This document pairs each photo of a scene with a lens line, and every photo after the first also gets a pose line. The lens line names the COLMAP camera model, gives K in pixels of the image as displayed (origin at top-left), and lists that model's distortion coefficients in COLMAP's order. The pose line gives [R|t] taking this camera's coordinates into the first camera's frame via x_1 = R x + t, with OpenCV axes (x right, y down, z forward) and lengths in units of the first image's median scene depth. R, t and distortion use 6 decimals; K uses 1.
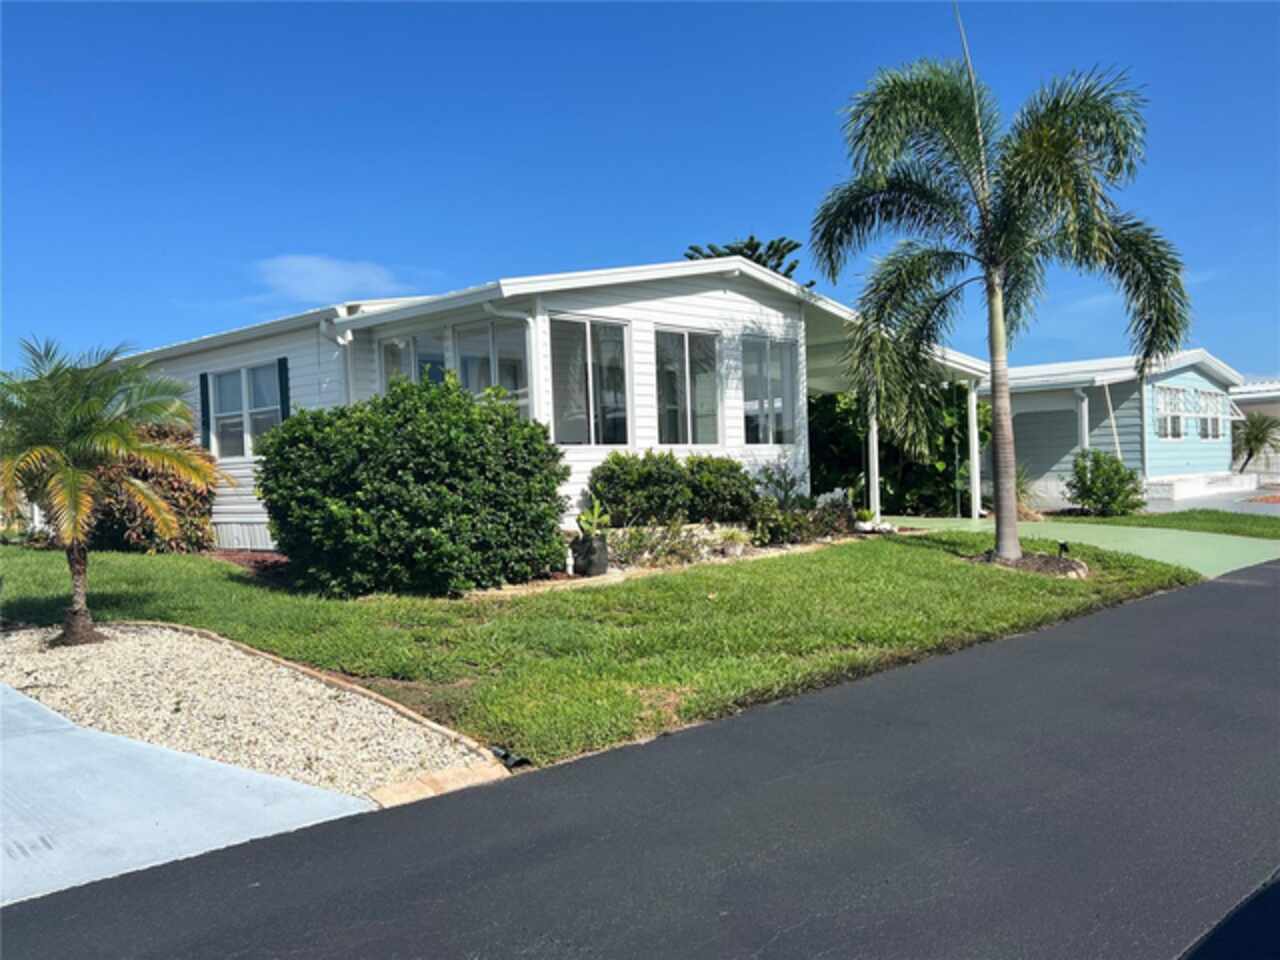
lens RADIAL K [[1085.7, 0, 640.4], [0, 1085.7, 483.5], [0, 0, 1]] dist [0.039729, -0.032863]
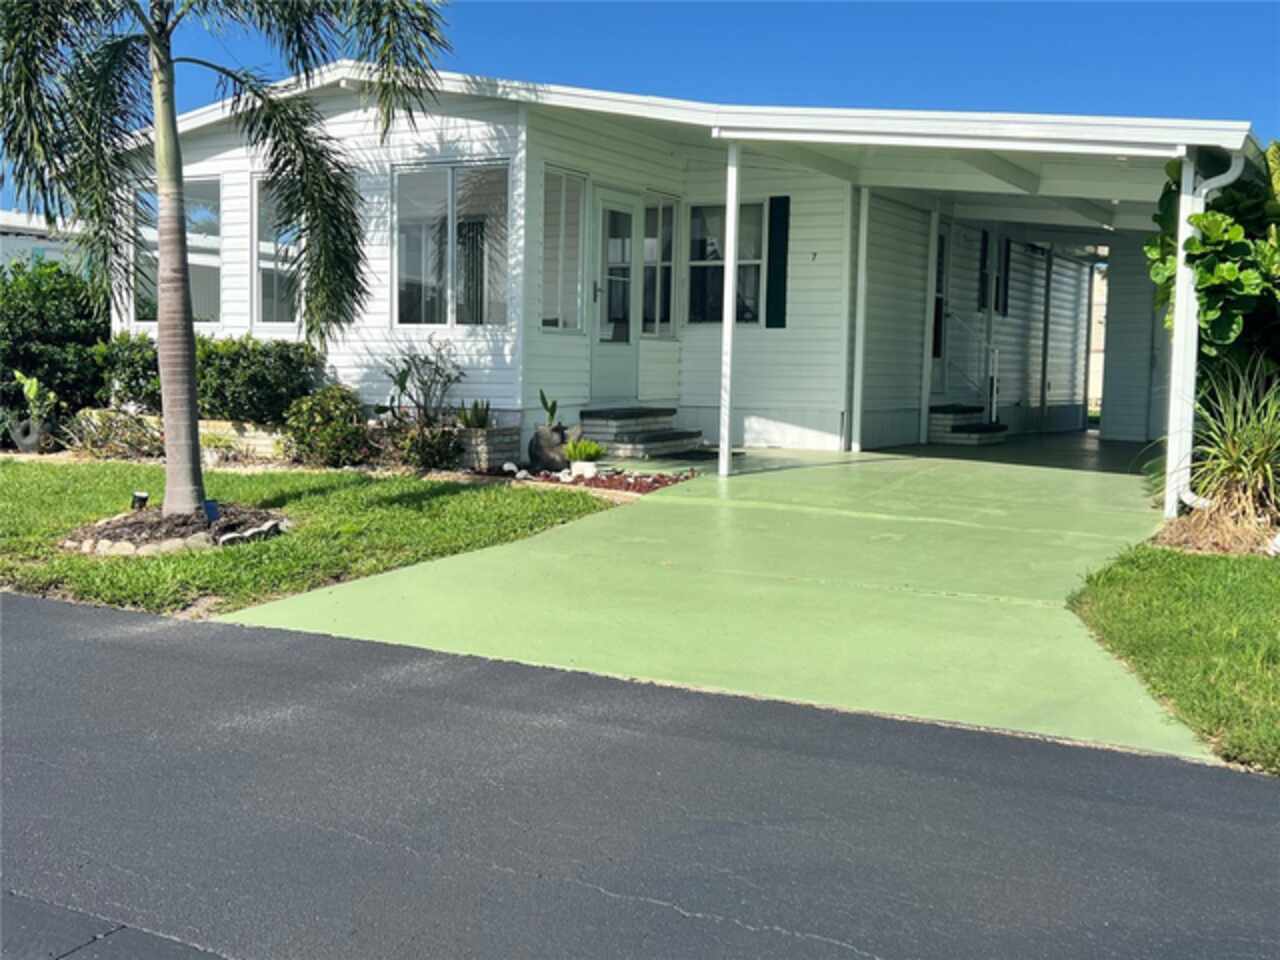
lens RADIAL K [[1470.5, 0, 639.0], [0, 1470.5, 486.4], [0, 0, 1]] dist [0.054062, 0.000000]
pose [[0.239253, 0.116634, -0.963927, 1.195340], [-0.034520, 0.993153, 0.111603, -0.048515], [0.970344, 0.006573, 0.241641, 1.024895]]
